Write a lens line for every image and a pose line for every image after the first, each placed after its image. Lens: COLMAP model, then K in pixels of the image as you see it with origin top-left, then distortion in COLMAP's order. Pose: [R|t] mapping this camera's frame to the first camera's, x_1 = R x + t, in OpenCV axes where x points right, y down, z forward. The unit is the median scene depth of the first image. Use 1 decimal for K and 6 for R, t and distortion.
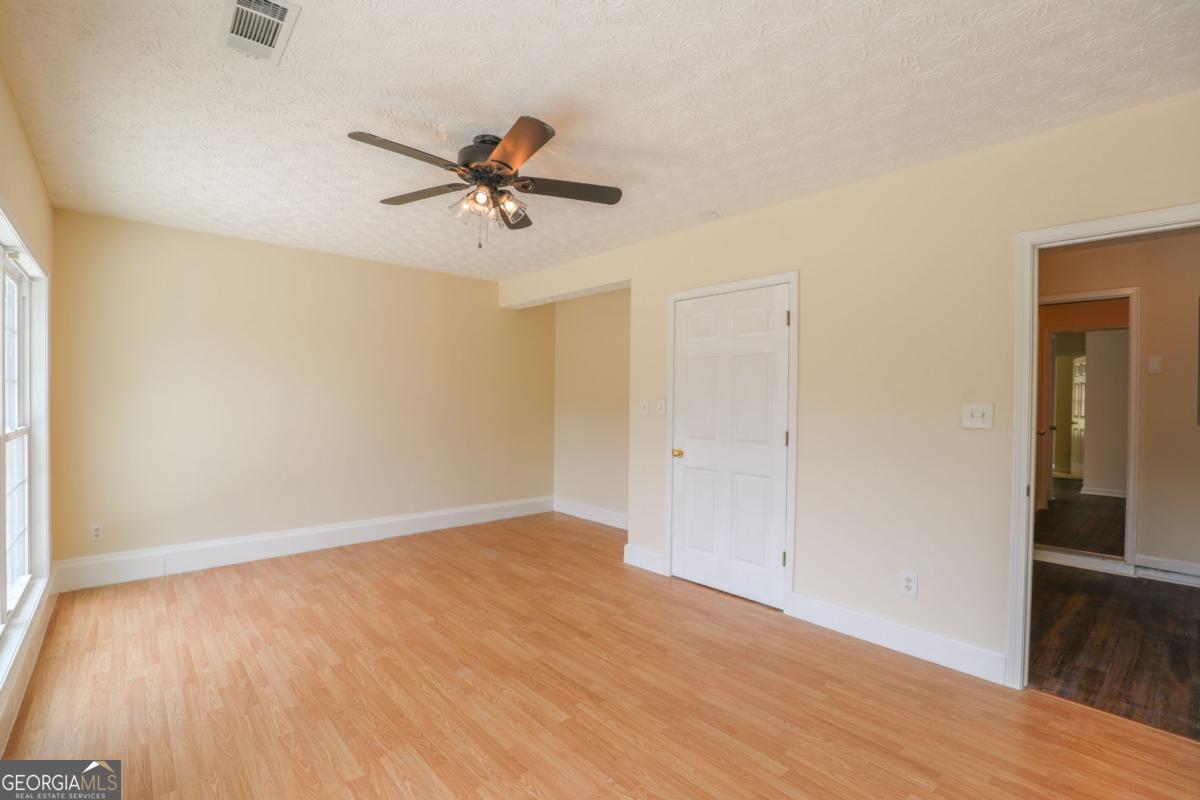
lens RADIAL K [[556.9, 0, 595.4], [0, 556.9, 404.2], [0, 0, 1]] dist [-0.035021, 0.005912]
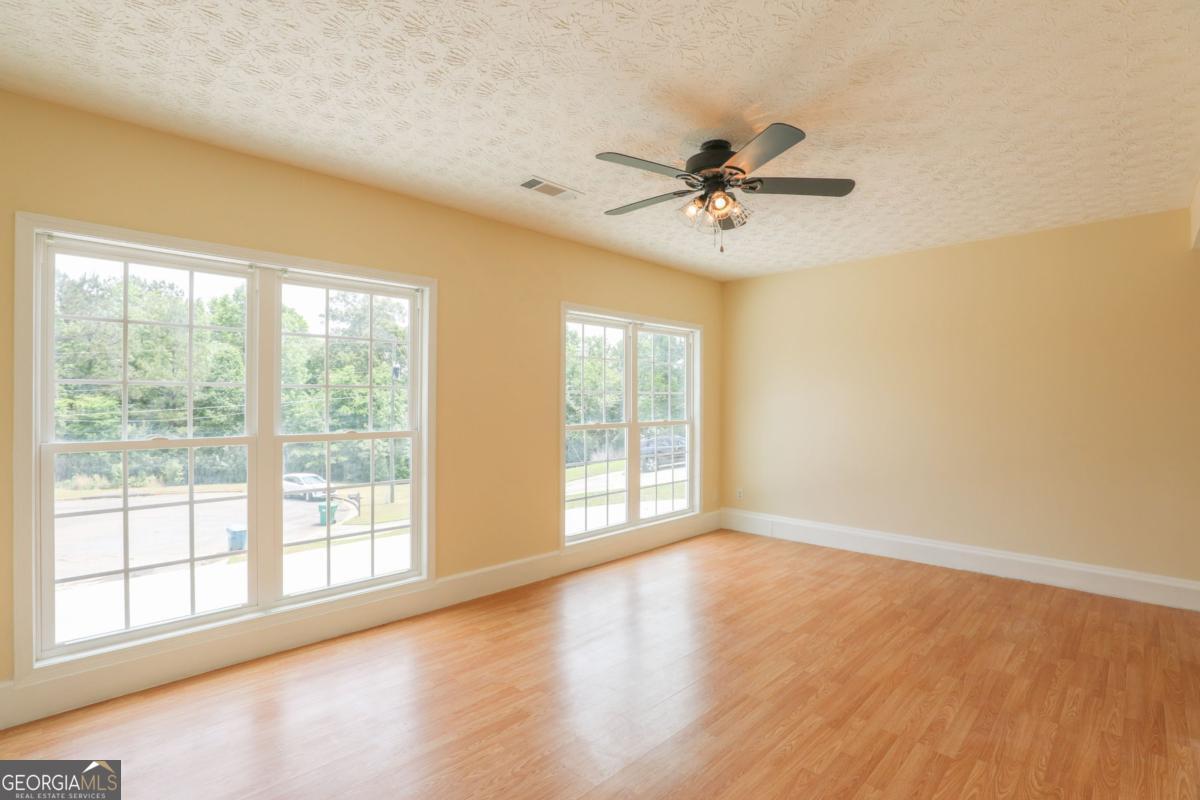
lens RADIAL K [[556.9, 0, 594.9], [0, 556.9, 398.1], [0, 0, 1]] dist [-0.035021, 0.005912]
pose [[0.053828, -0.011522, -0.998484, 0.551456], [-0.015779, 0.999799, -0.012387, -0.000280], [0.998426, 0.016422, 0.053636, 0.505609]]
